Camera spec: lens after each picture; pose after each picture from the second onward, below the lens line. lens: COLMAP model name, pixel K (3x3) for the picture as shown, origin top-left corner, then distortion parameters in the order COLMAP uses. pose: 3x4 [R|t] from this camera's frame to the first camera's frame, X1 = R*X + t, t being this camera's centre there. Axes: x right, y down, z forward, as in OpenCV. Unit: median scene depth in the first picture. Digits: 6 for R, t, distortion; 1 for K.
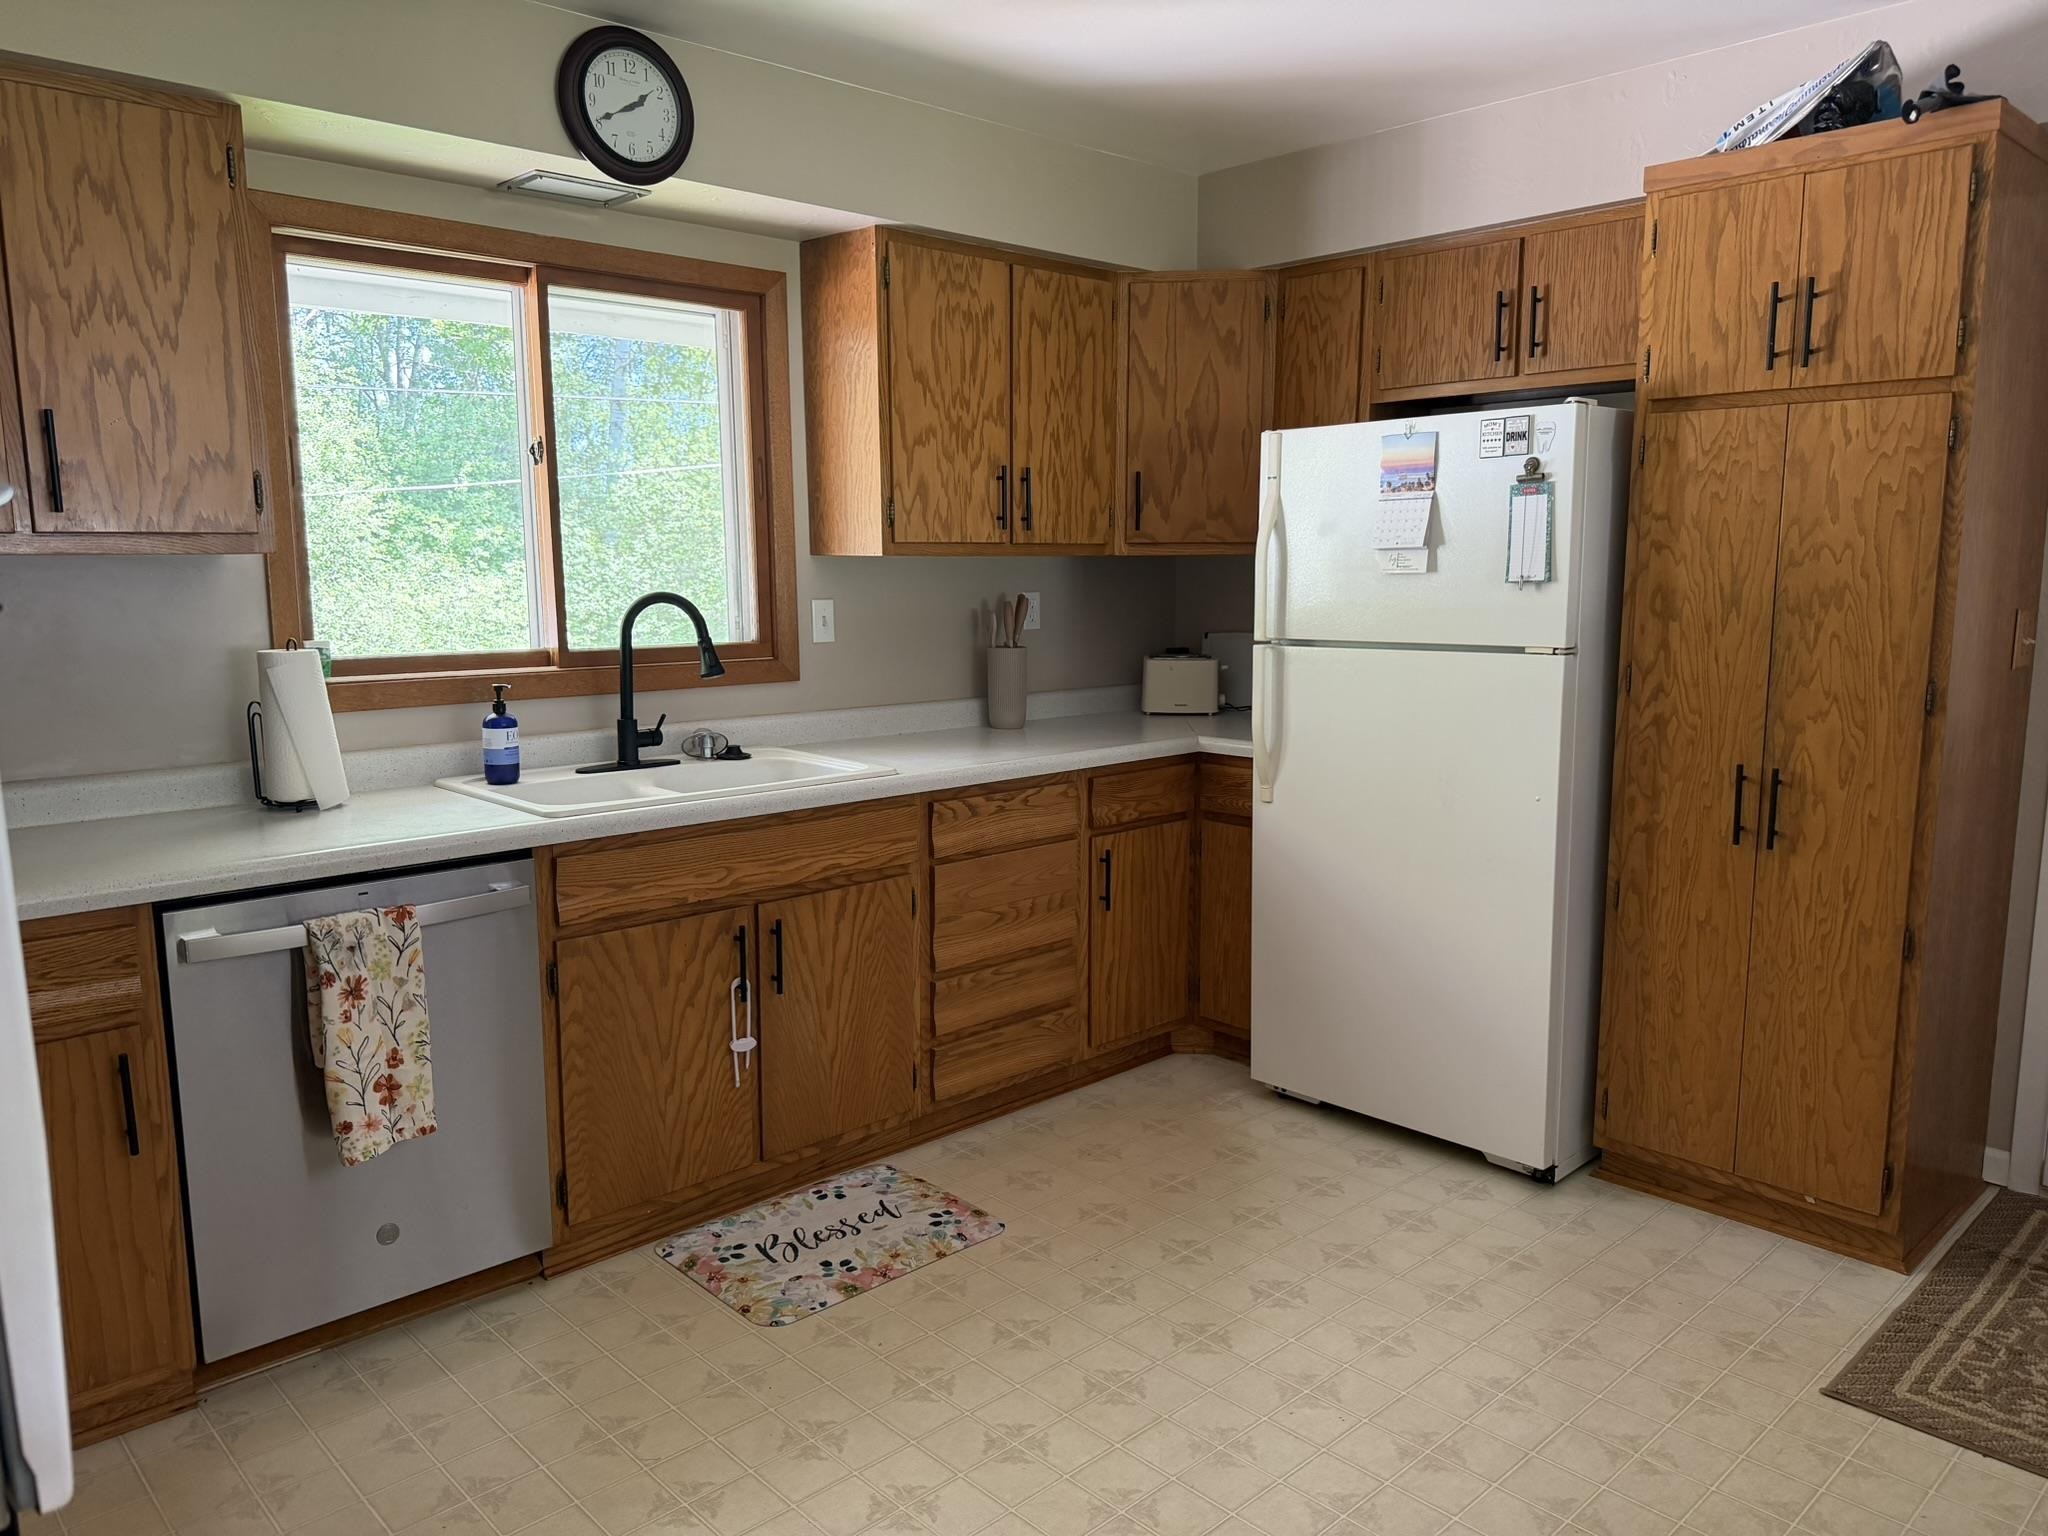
lens RADIAL K [[1434.8, 0, 1024.0], [0, 1434.8, 768.0], [0, 0, 1]] dist [0.096639, -0.114174]
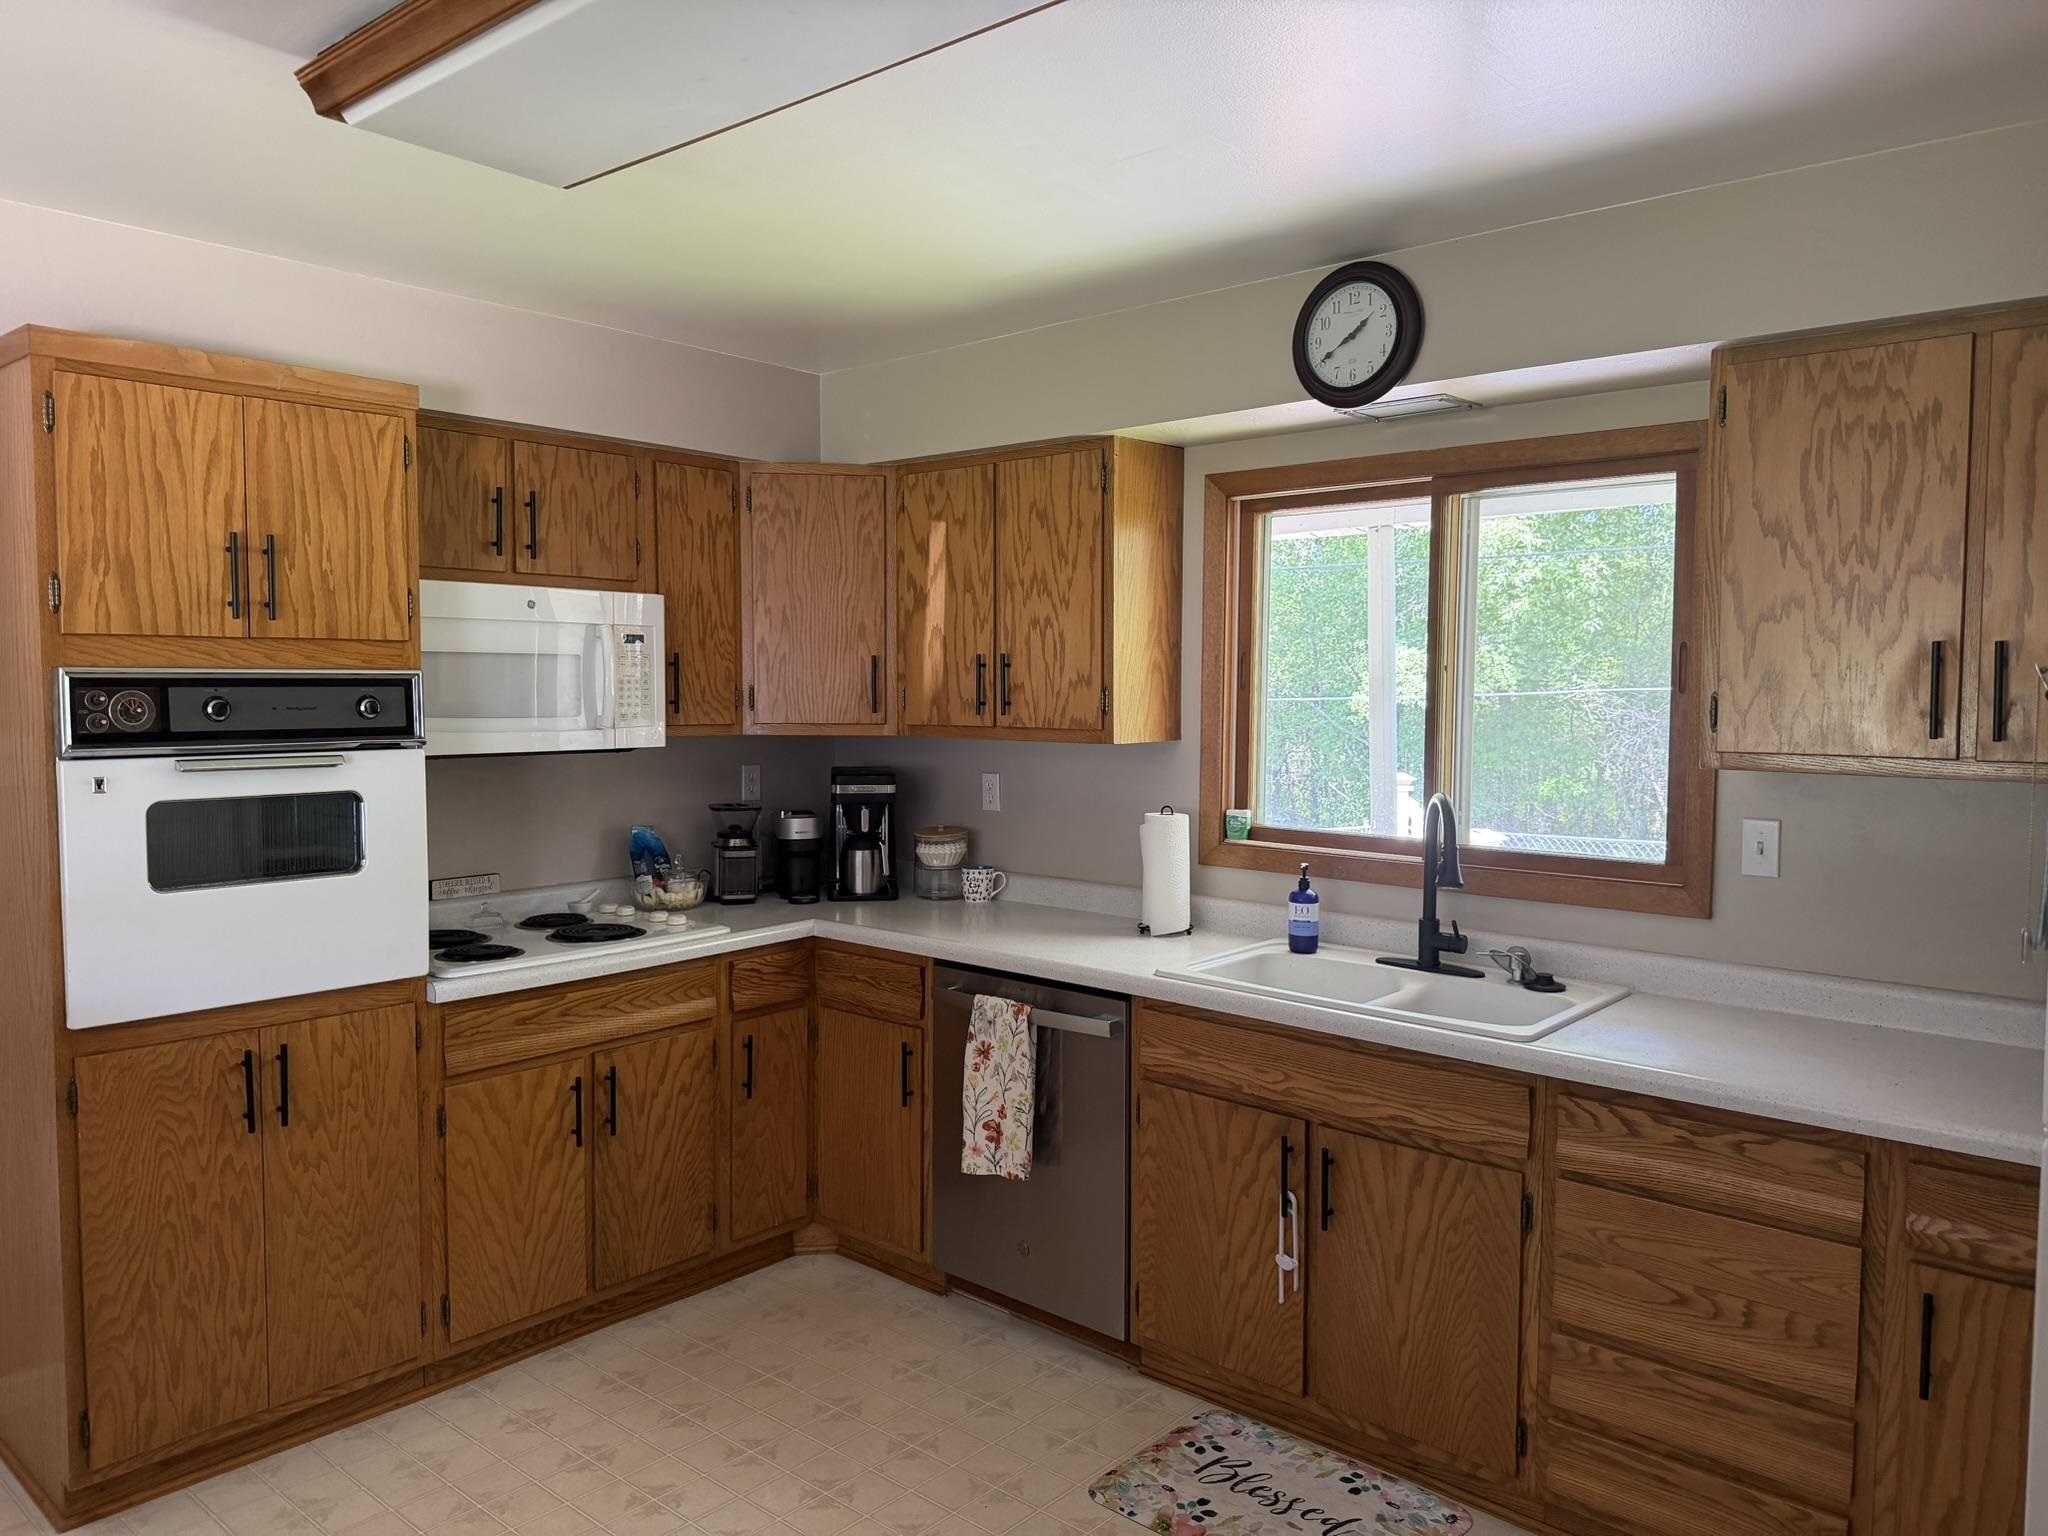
lens RADIAL K [[1429.0, 0, 1024.0], [0, 1429.0, 768.0], [0, 0, 1]] dist [0.112627, -0.237374]
pose [[0.093701, 0.063402, -0.993580, 0.701696], [-0.153787, 0.986914, 0.048474, -0.148651], [0.983651, 0.148258, 0.102225, 0.653949]]
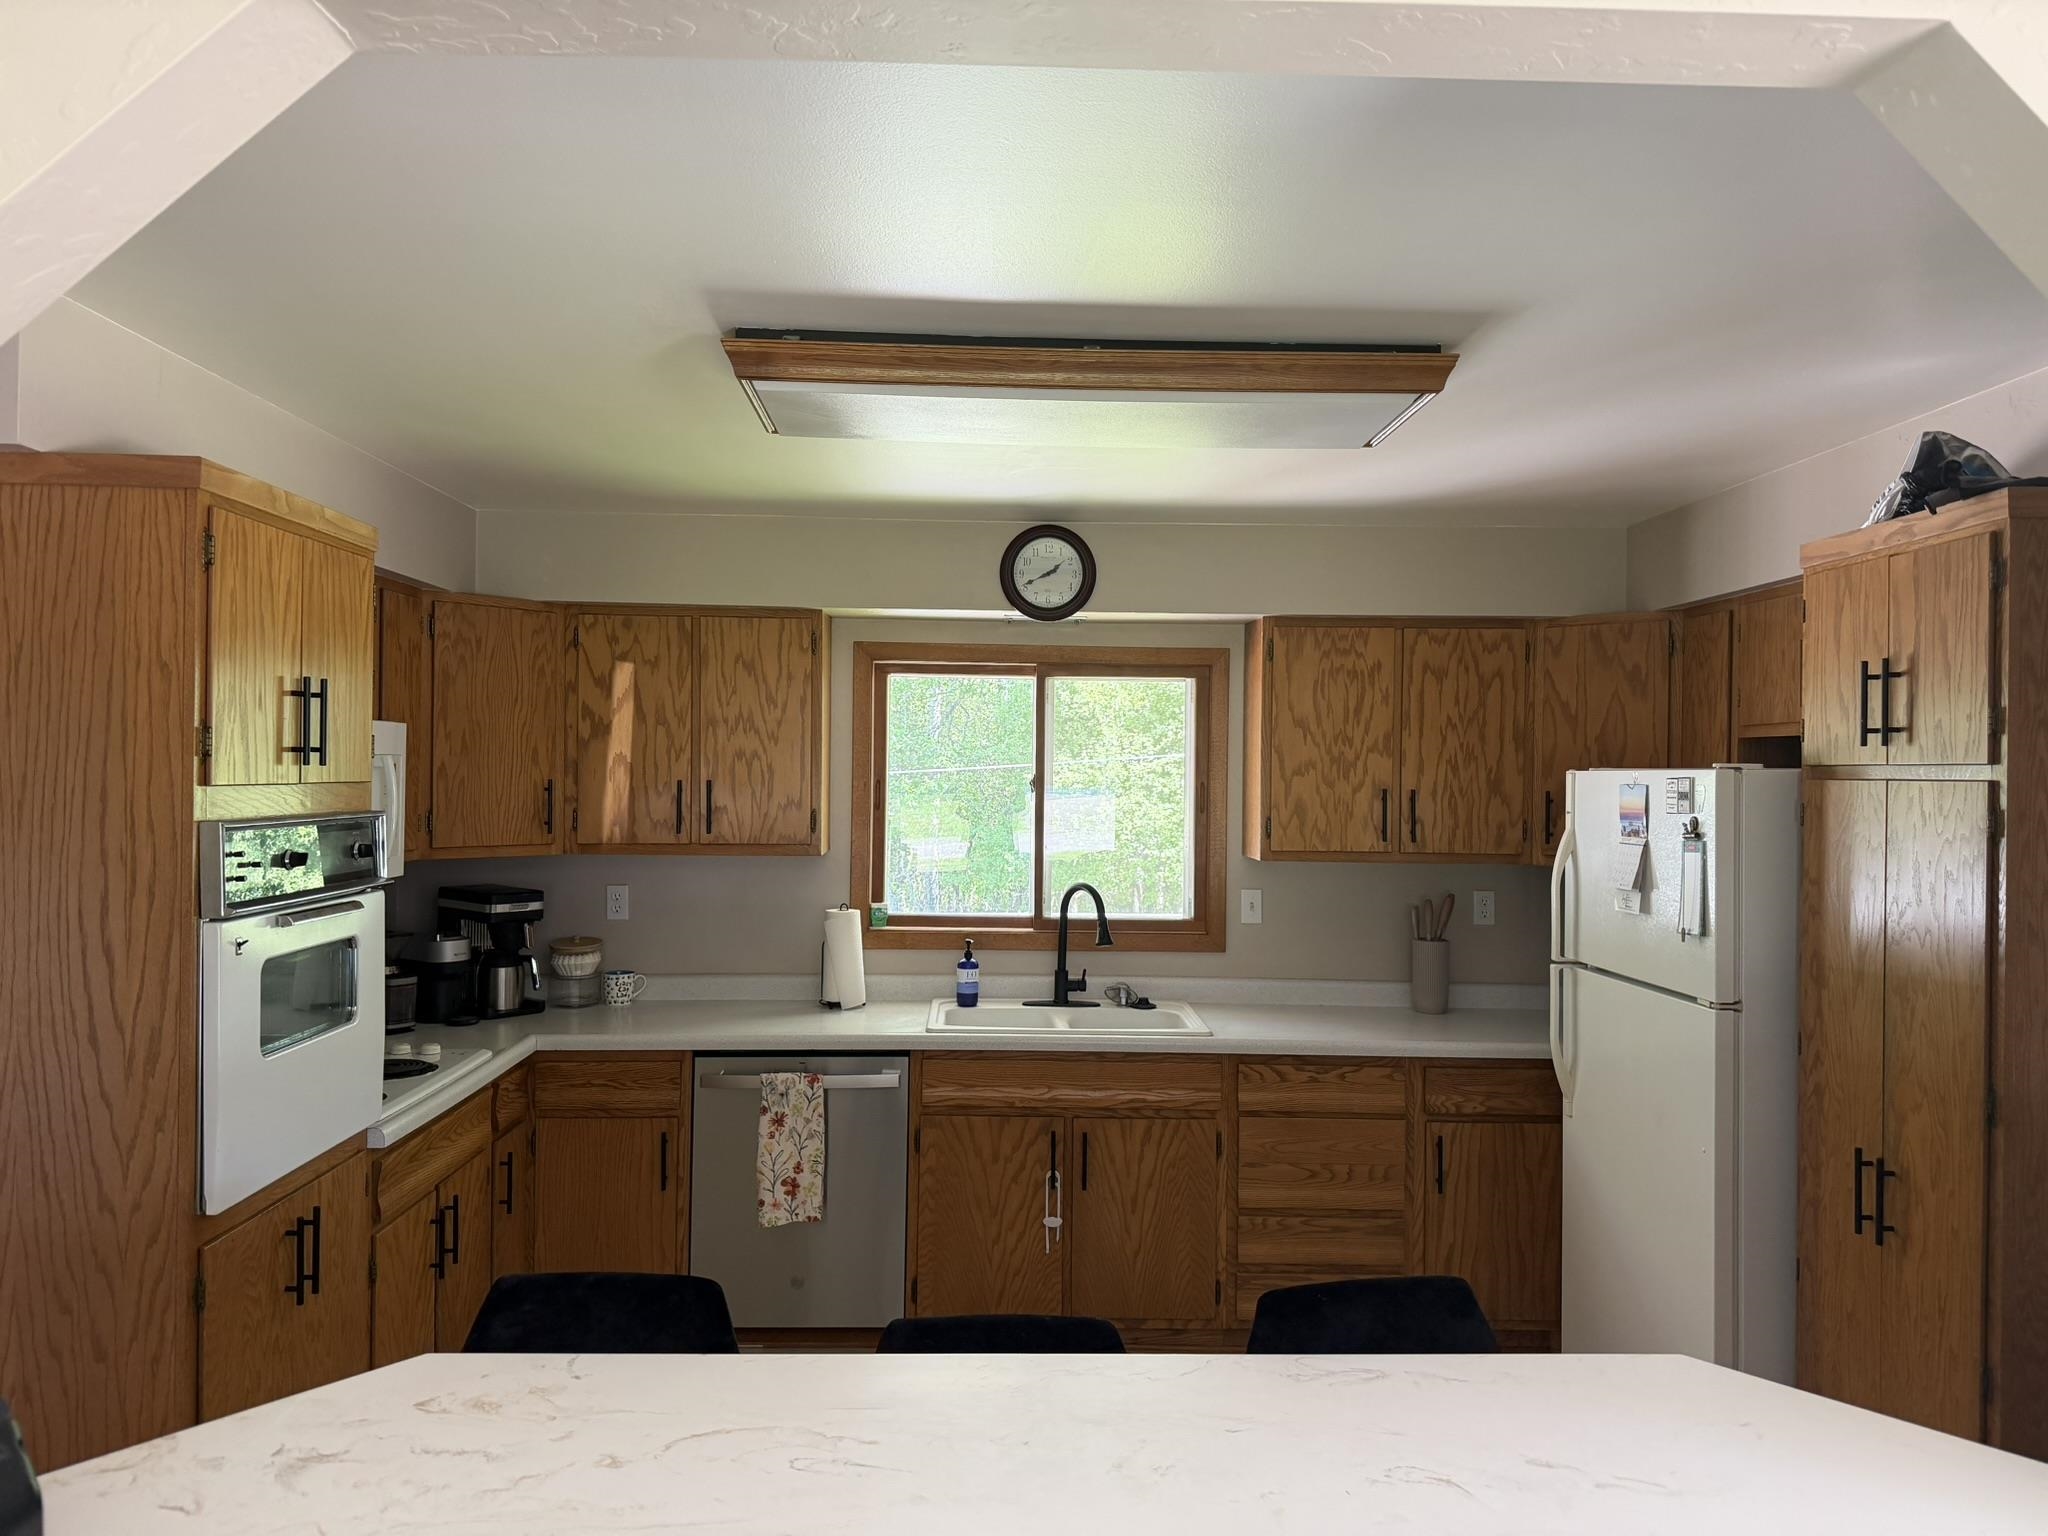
lens RADIAL K [[1428.9, 0, 1041.3], [0, 1428.9, 766.0], [0, 0, 1]] dist [0.136853, -0.178894]
pose [[0.754845, 0.010601, -0.655817, 0.662376], [-0.112719, 0.987090, -0.113784, -0.074016], [0.646145, 0.159812, 0.746295, -0.091288]]
